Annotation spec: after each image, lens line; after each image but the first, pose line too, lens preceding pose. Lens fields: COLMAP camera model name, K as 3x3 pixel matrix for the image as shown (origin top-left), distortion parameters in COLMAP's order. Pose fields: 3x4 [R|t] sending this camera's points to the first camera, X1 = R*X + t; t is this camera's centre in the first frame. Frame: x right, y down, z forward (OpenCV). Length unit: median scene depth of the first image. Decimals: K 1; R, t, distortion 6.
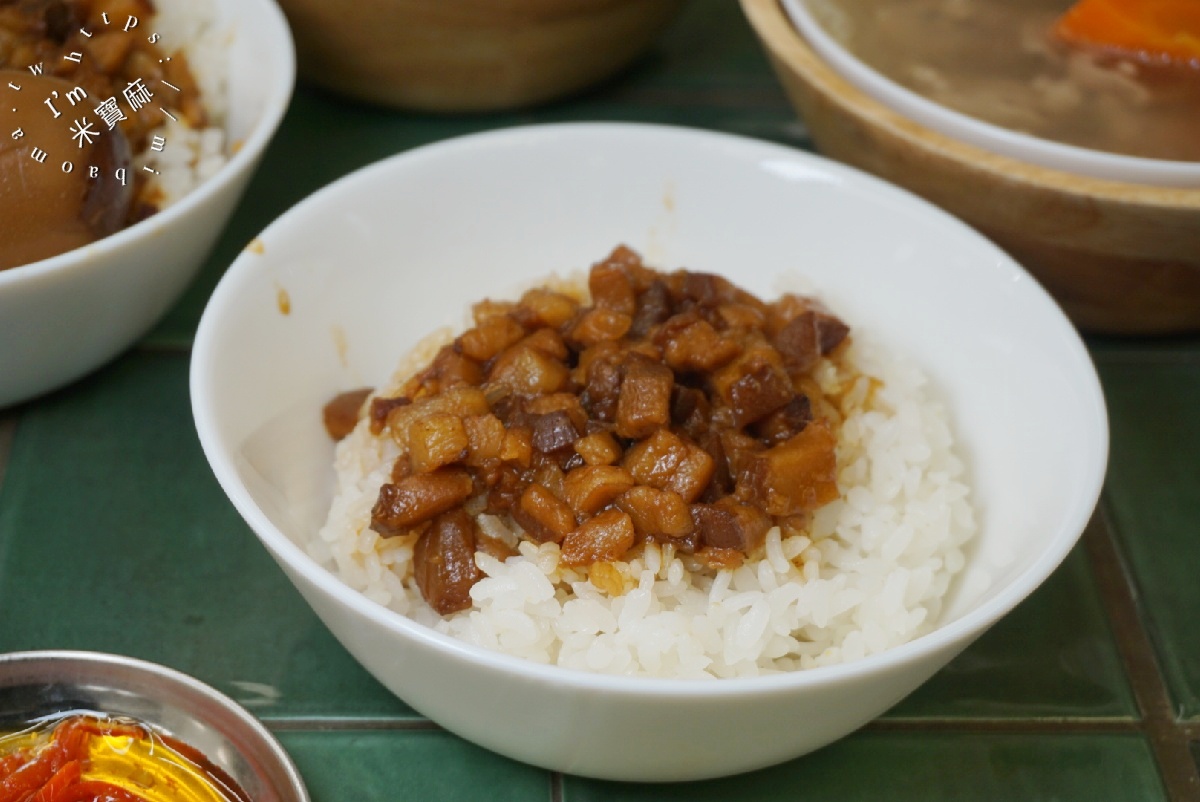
lens RADIAL K [[2187.3, 0, 599.6], [0, 2187.3, 400.8], [0, 0, 1]] dist [-0.011932, 0.000000]
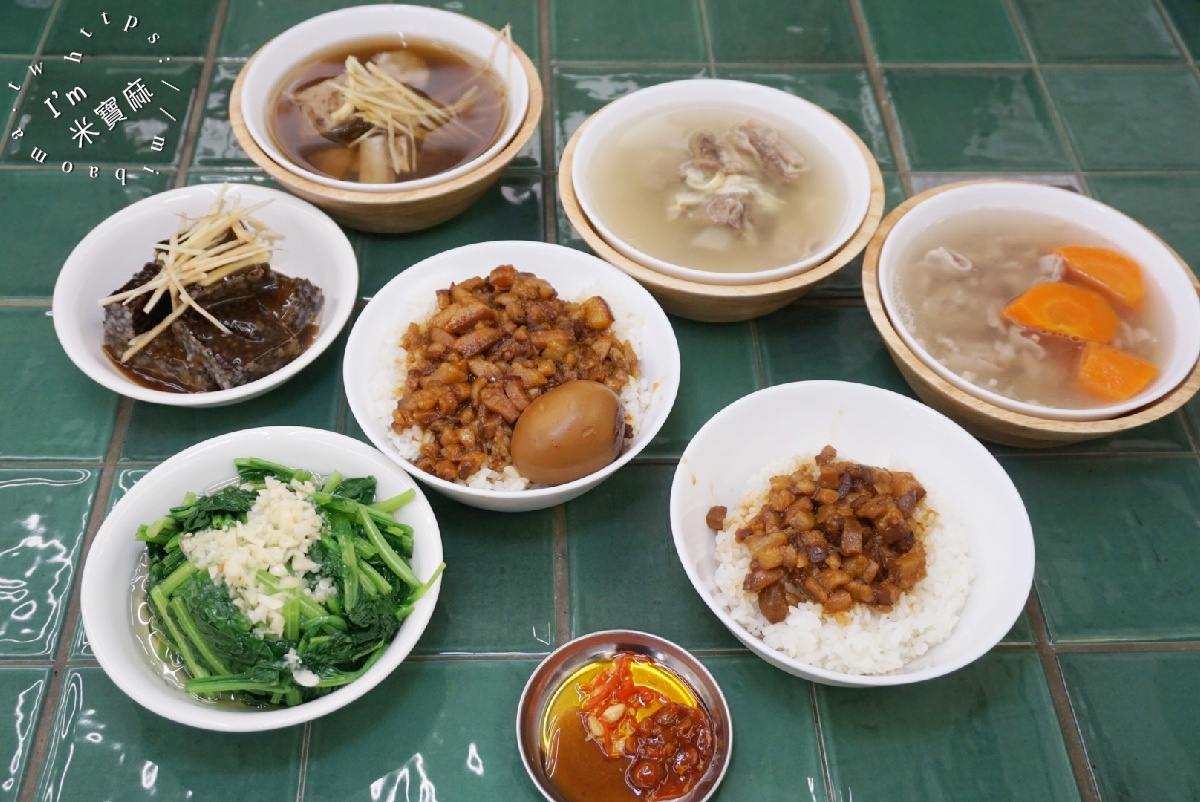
lens RADIAL K [[1266.4, 0, 601.3], [0, 1266.4, 402.0], [0, 0, 1]] dist [-0.017533, 0.000000]
pose [[0.999825, 0.000408, -0.018719, -0.241370], [0.003152, 0.981830, 0.189737, -0.434680], [0.018456, -0.189762, 0.981657, -0.409999]]
